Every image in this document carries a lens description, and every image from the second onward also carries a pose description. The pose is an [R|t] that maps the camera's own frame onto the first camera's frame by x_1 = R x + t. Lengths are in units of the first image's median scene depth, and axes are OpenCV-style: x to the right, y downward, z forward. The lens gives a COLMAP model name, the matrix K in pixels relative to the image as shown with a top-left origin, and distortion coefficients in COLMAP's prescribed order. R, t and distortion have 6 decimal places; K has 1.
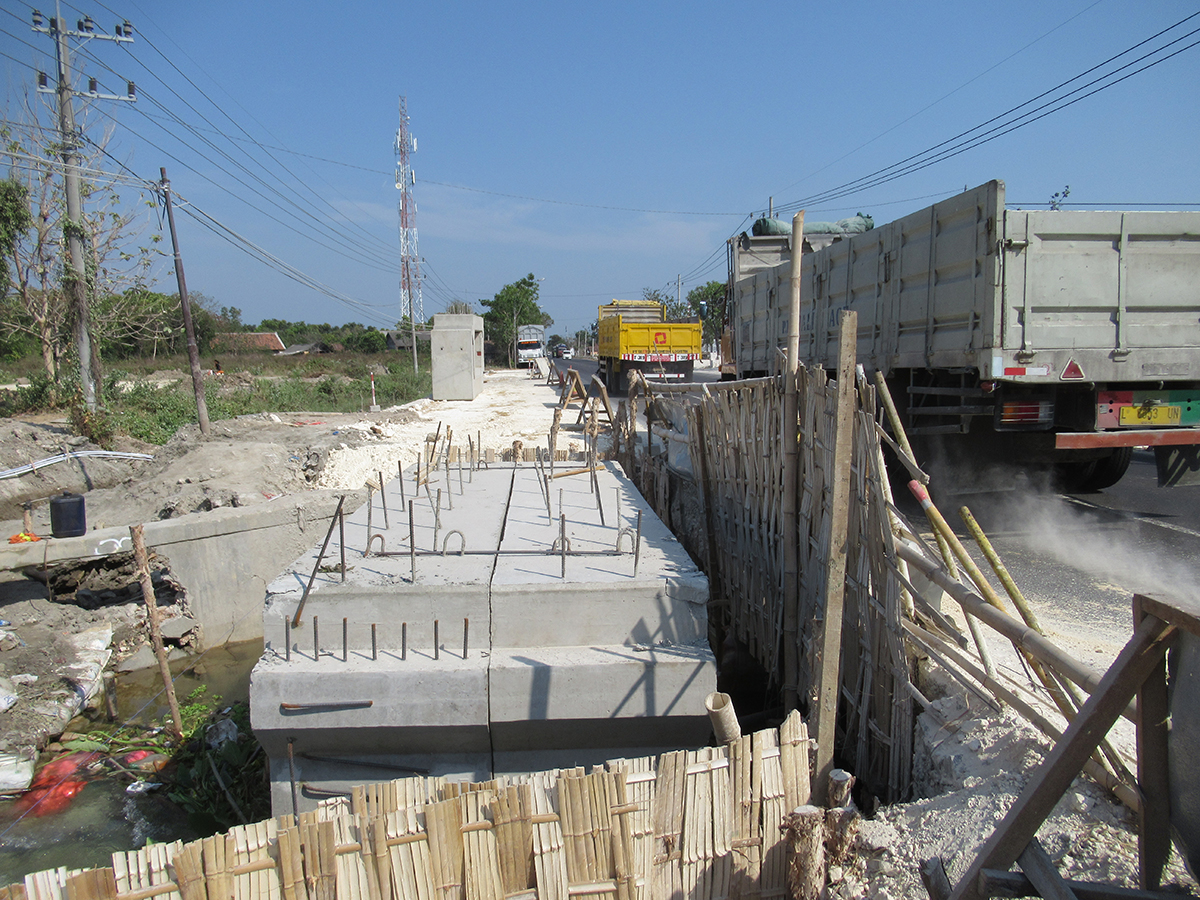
lens RADIAL K [[896.4, 0, 600.0], [0, 896.4, 450.0], [0, 0, 1]] dist [-0.025203, 0.007138]
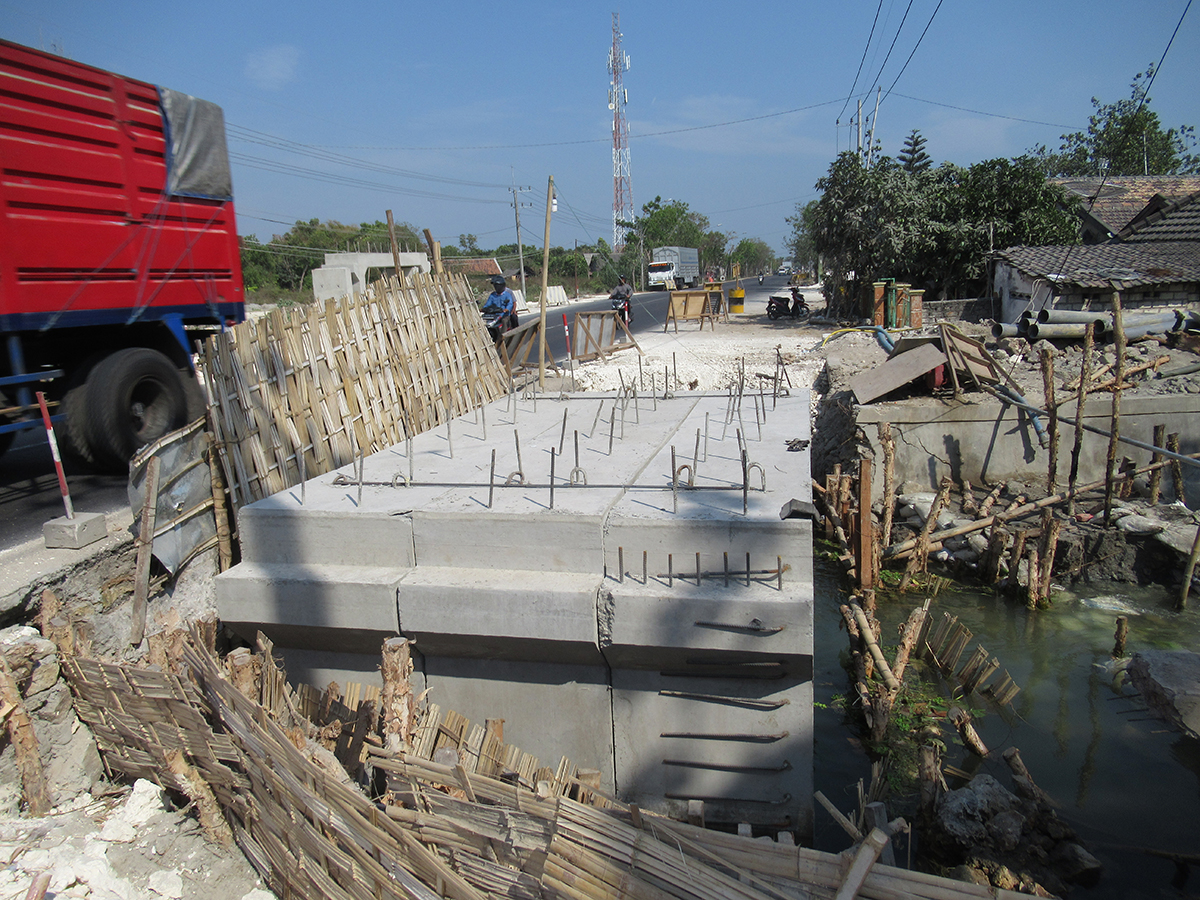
lens RADIAL K [[896.4, 0, 600.0], [0, 896.4, 450.0], [0, 0, 1]] dist [-0.025203, 0.007138]
pose [[0.932902, 0.050396, -0.356586, 0.221278], [-0.016892, 0.995194, 0.096458, -0.011114], [0.359733, -0.083962, 0.929270, 0.042372]]
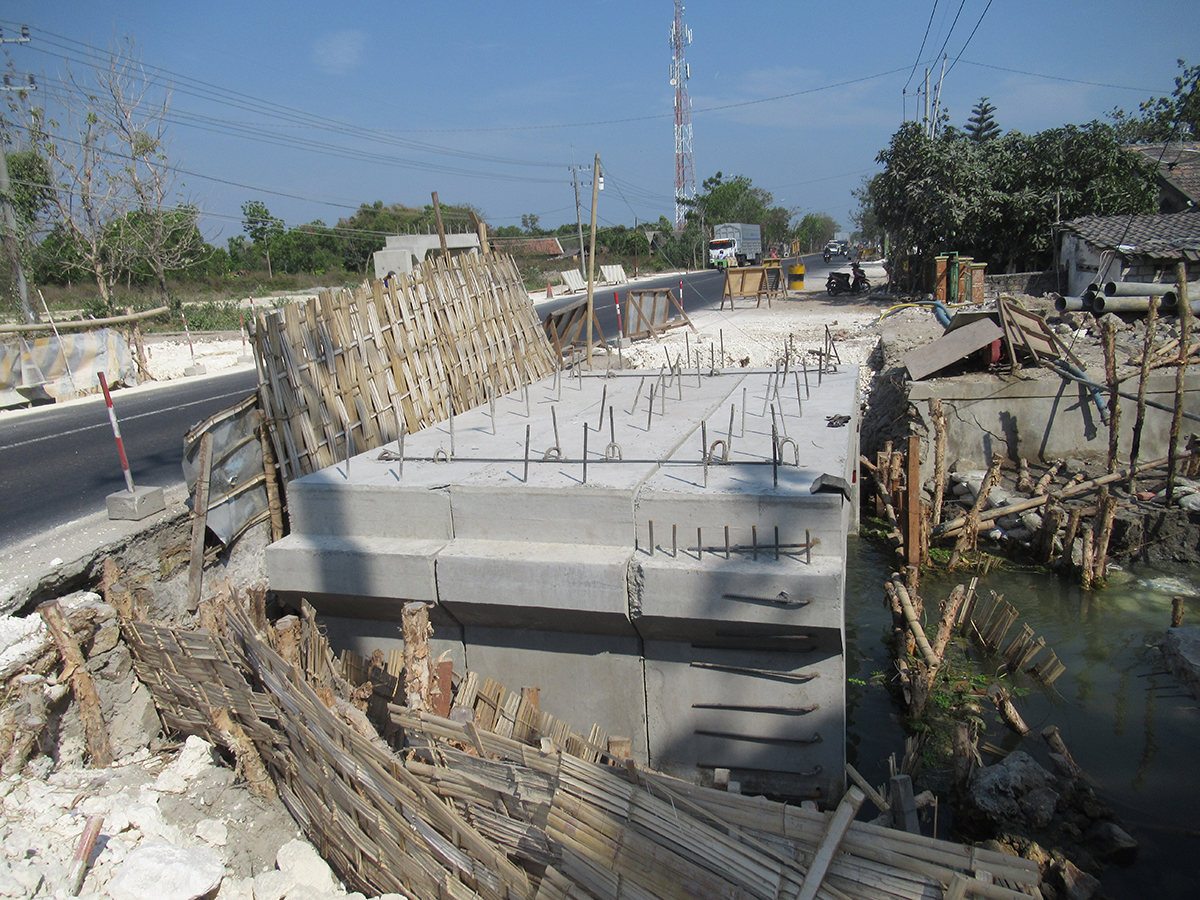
lens RADIAL K [[896.4, 0, 600.0], [0, 896.4, 450.0], [0, 0, 1]] dist [-0.025203, 0.007138]
pose [[0.905743, 0.058104, -0.419825, 0.223468], [-0.008053, 0.992739, 0.120022, -0.010964], [0.423750, -0.105328, 0.899634, 0.042256]]
